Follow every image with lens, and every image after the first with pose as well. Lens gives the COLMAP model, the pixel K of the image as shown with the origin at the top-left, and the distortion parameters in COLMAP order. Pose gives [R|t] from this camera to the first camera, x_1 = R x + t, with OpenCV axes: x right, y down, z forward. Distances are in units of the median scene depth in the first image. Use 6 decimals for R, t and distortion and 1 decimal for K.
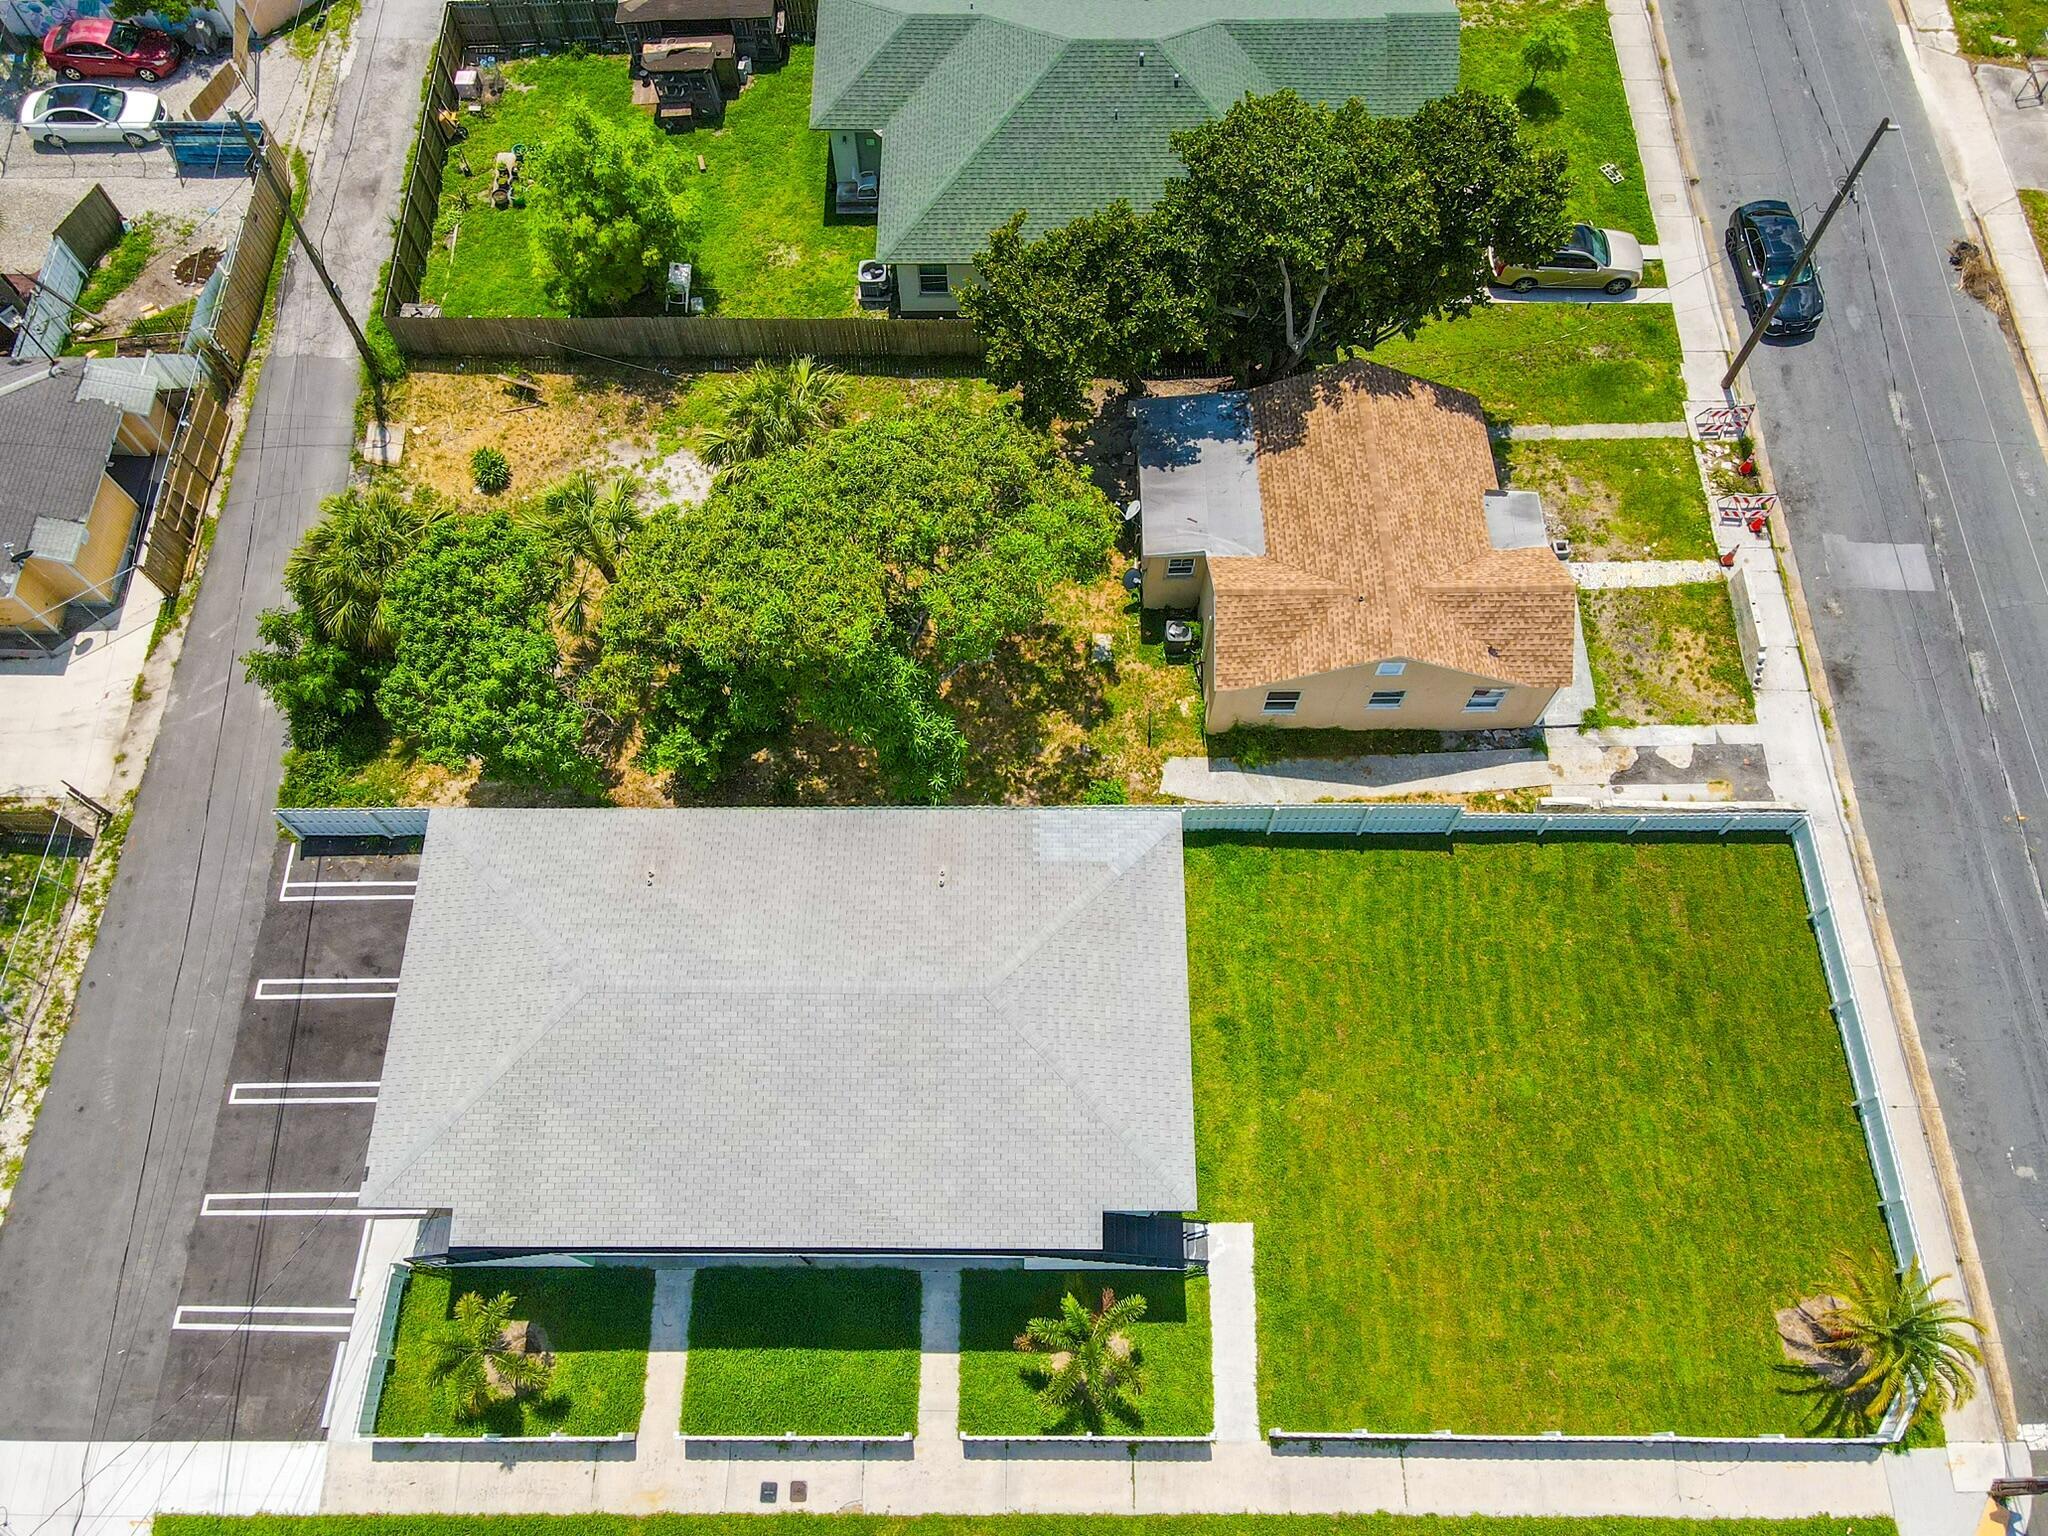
lens RADIAL K [[1482.6, 0, 1024.0], [0, 1482.6, 768.0], [0, 0, 1]] dist [0.009889, 0.005496]
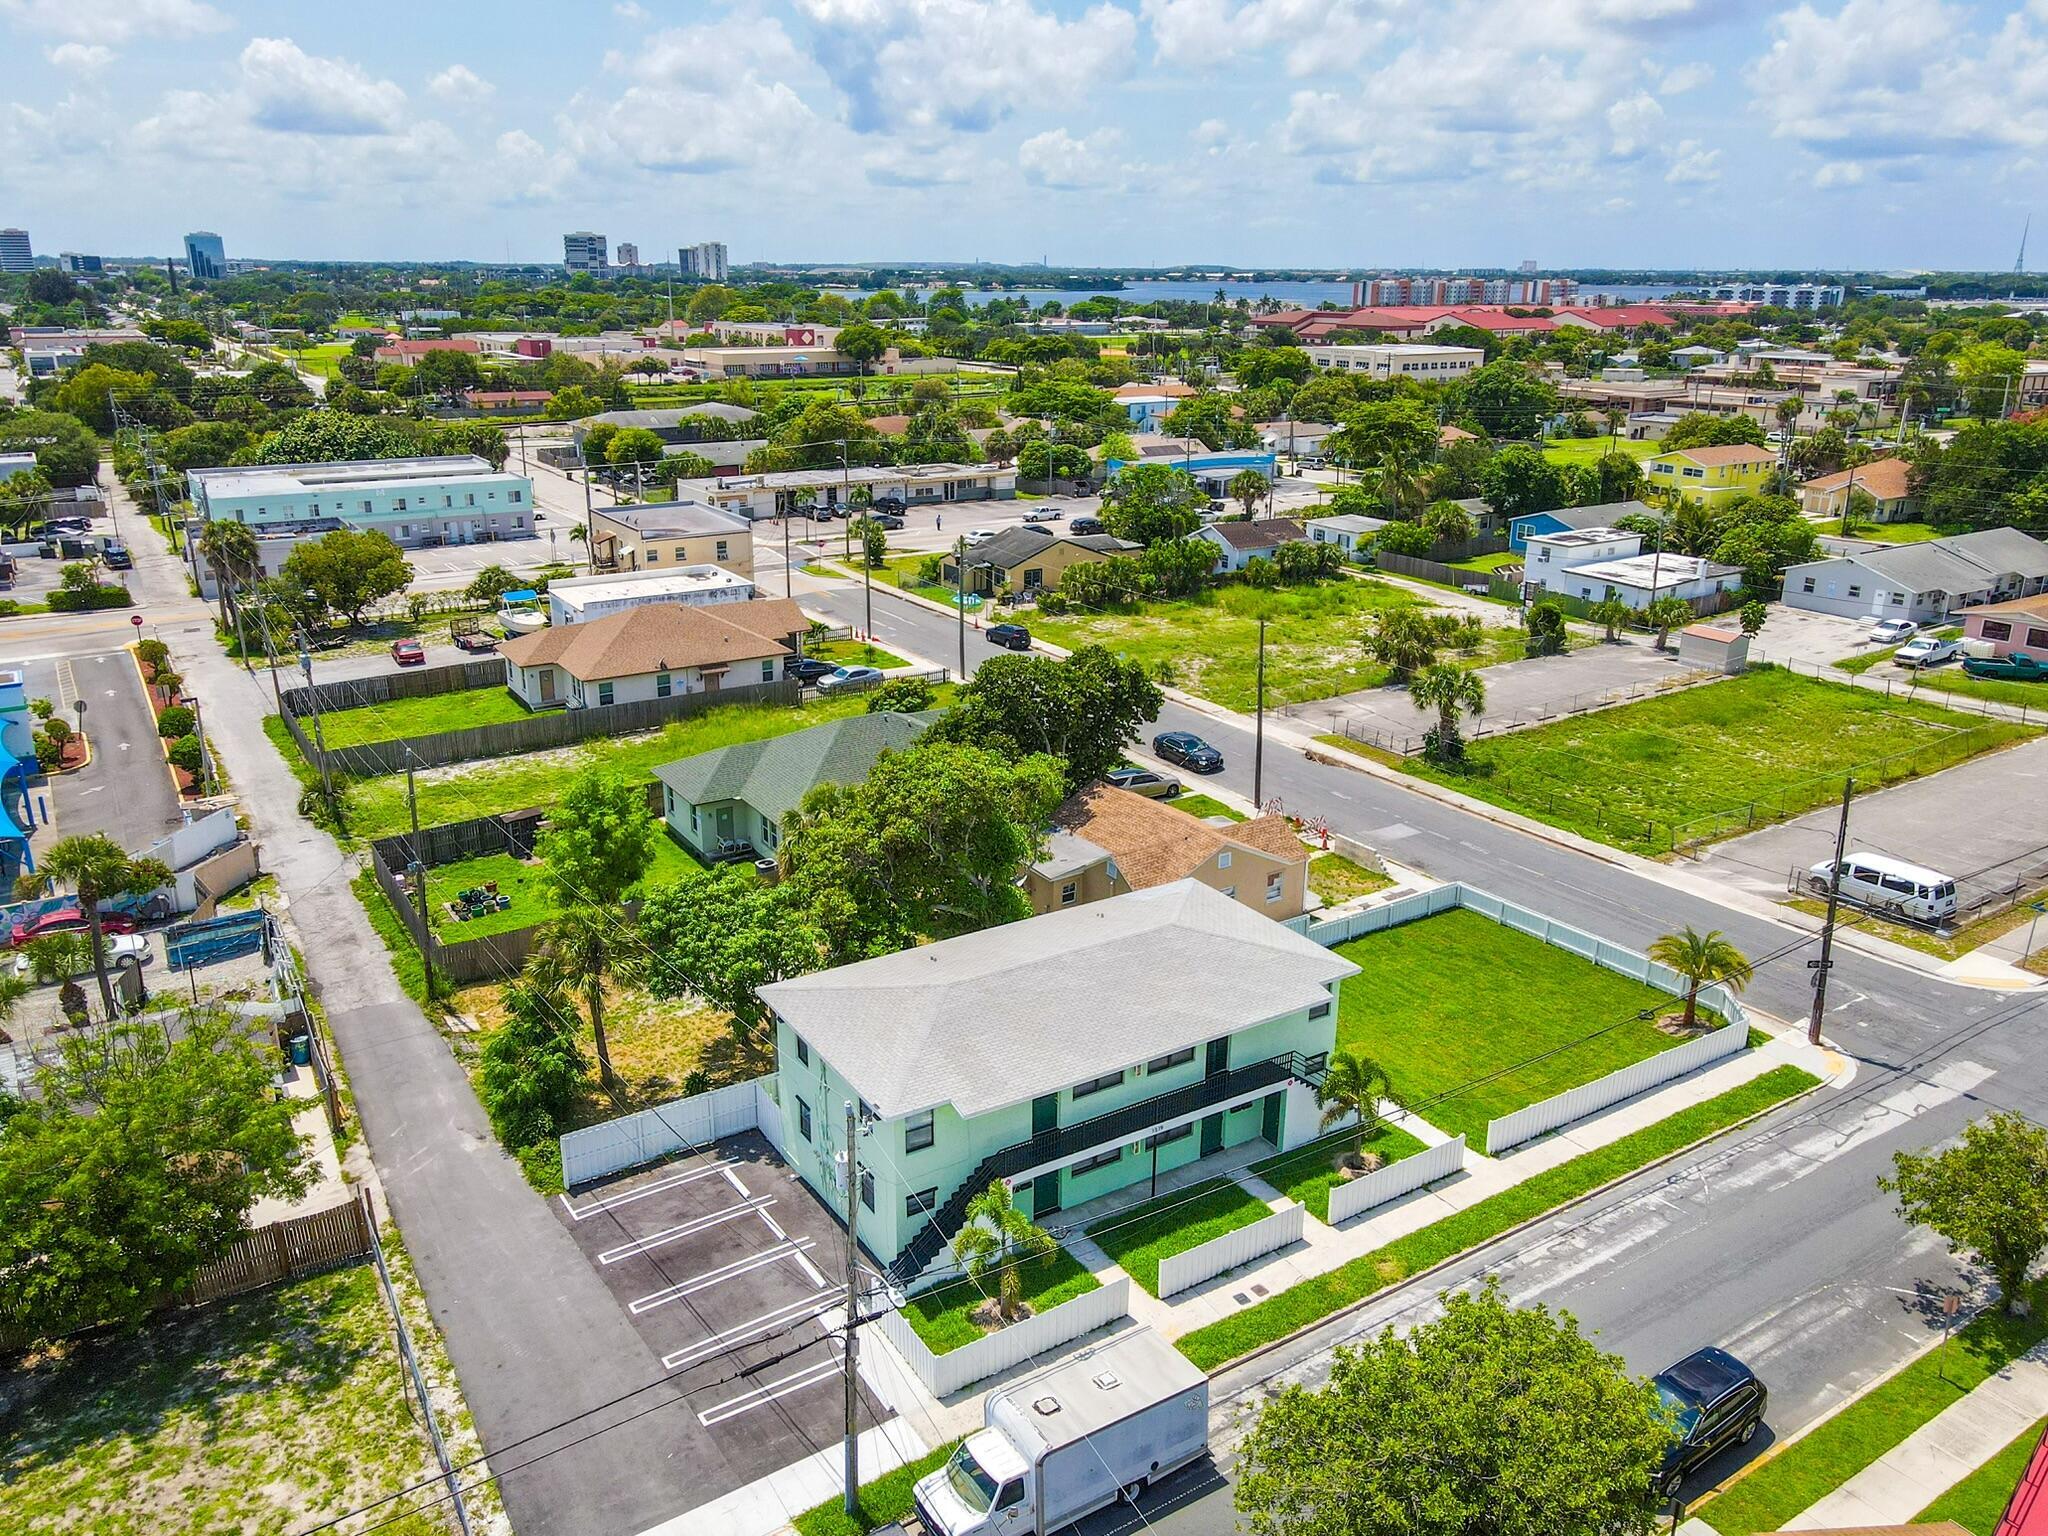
lens RADIAL K [[1499.9, 0, 1009.5], [0, 1499.9, 758.4], [0, 0, 1]] dist [-0.010815, 0.034536]
pose [[0.846879, -0.160329, 0.507041, -0.750216], [0.482664, 0.631981, -0.606329, 0.727078], [-0.223228, 0.758218, 0.612597, -0.045292]]
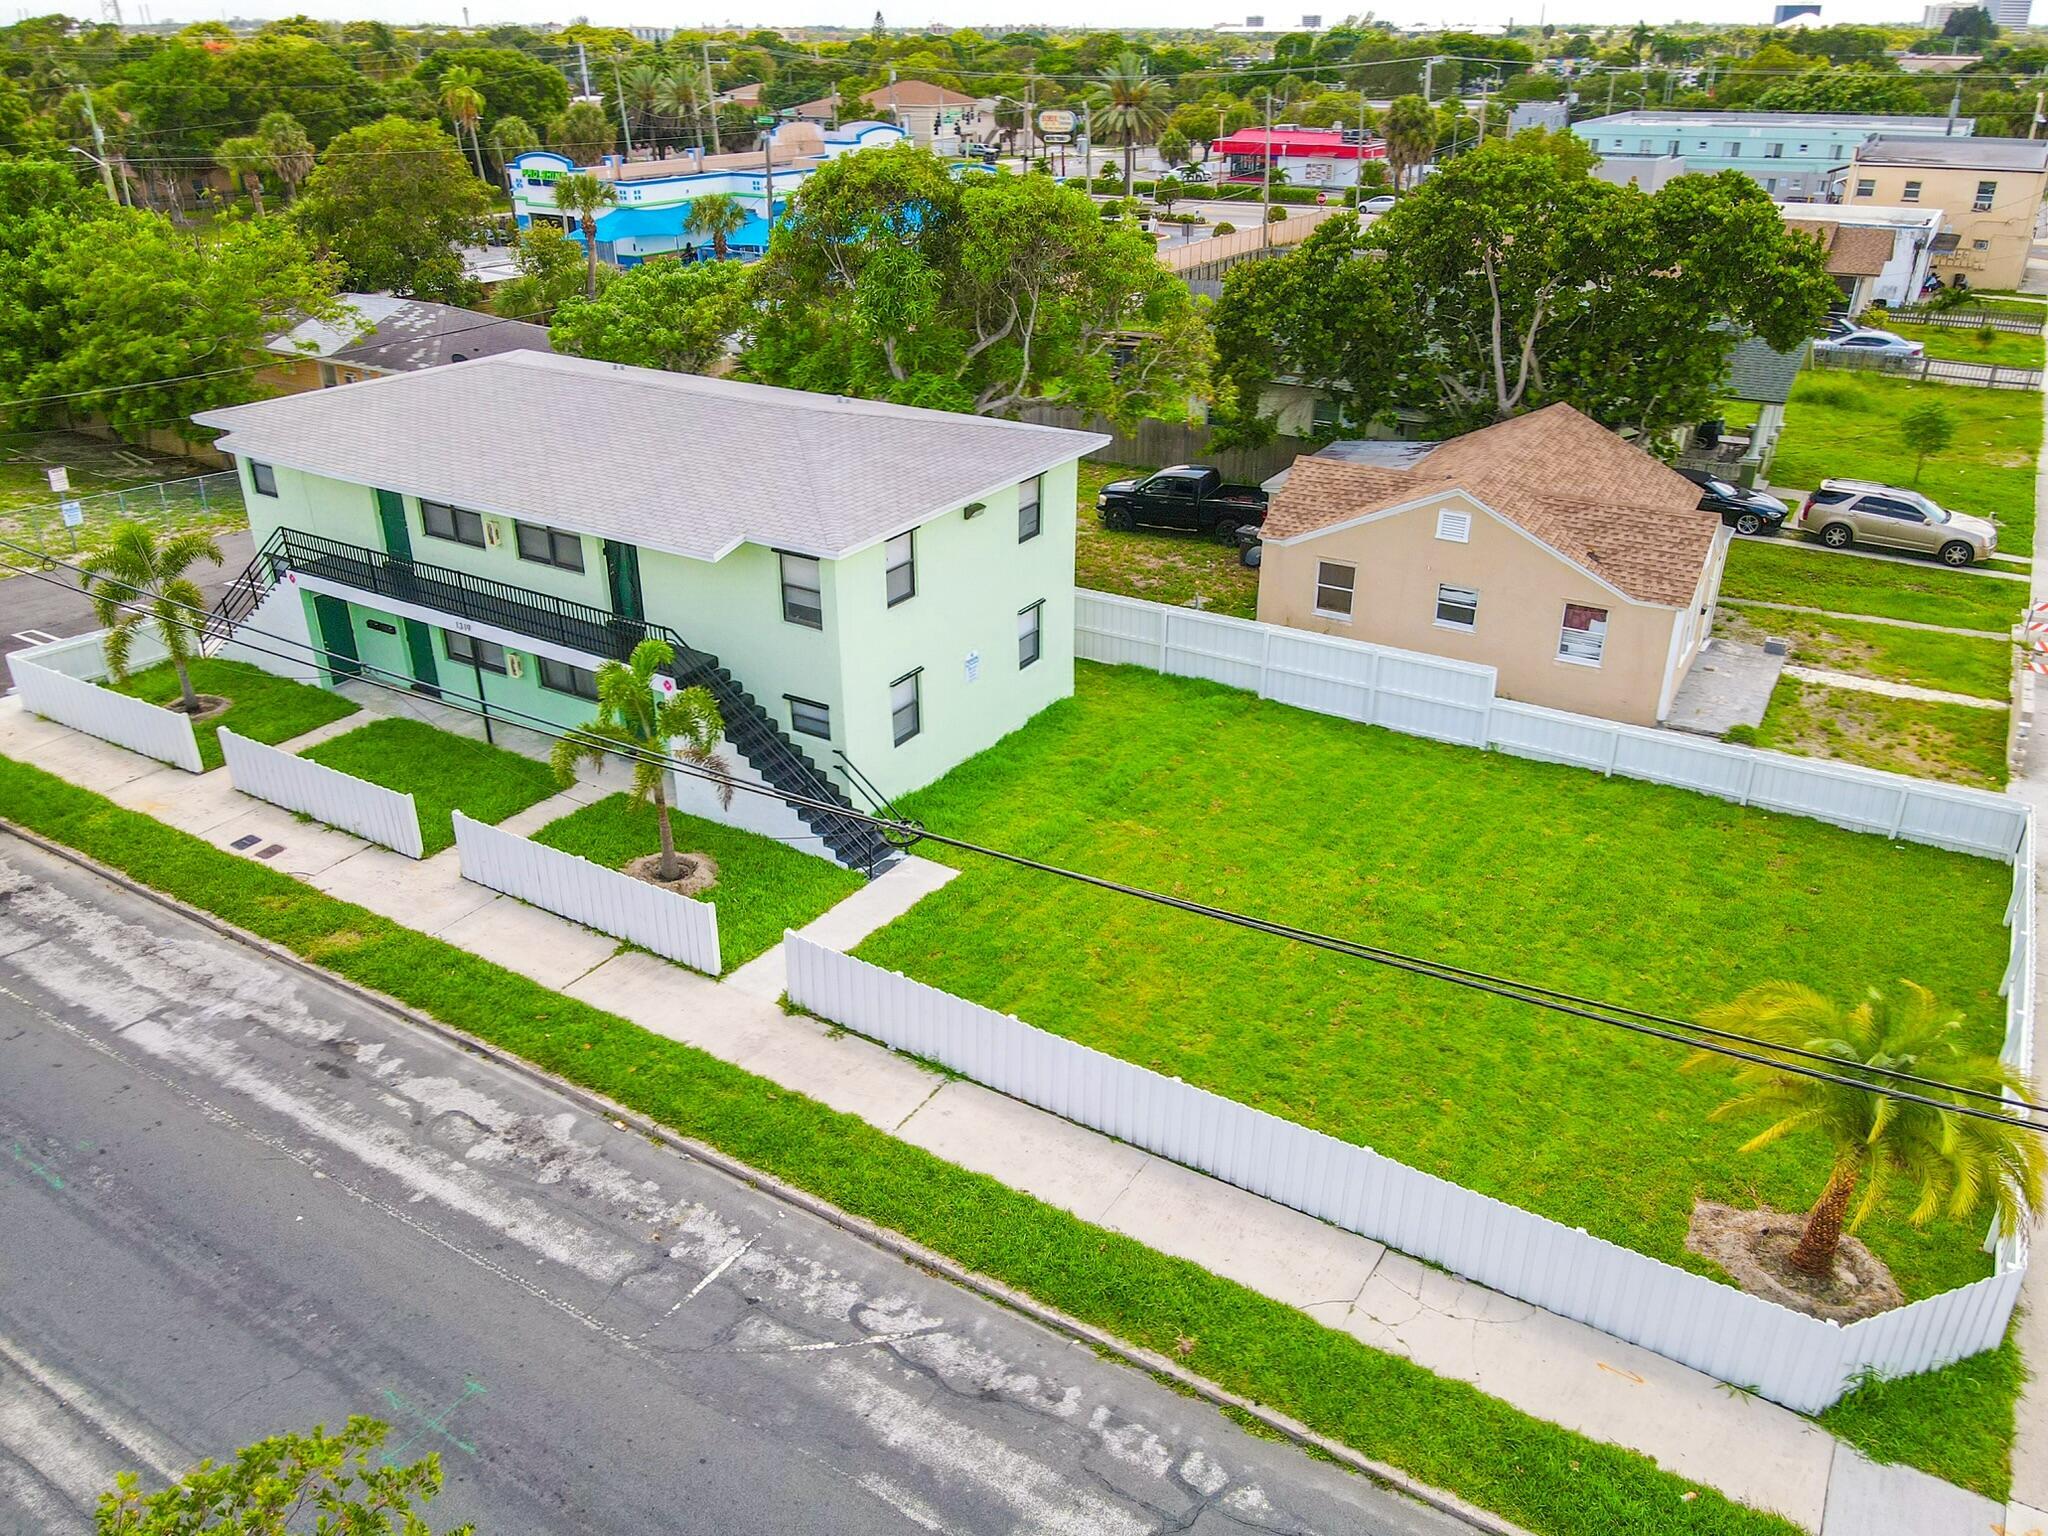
lens RADIAL K [[1499.9, 0, 1009.5], [0, 1499.9, 758.4], [0, 0, 1]] dist [-0.010815, 0.034536]
pose [[0.849344, 0.230685, -0.474763, 0.451457], [-0.481099, 0.708369, -0.516486, 0.565154], [0.217162, 0.667082, 0.712631, 0.416616]]
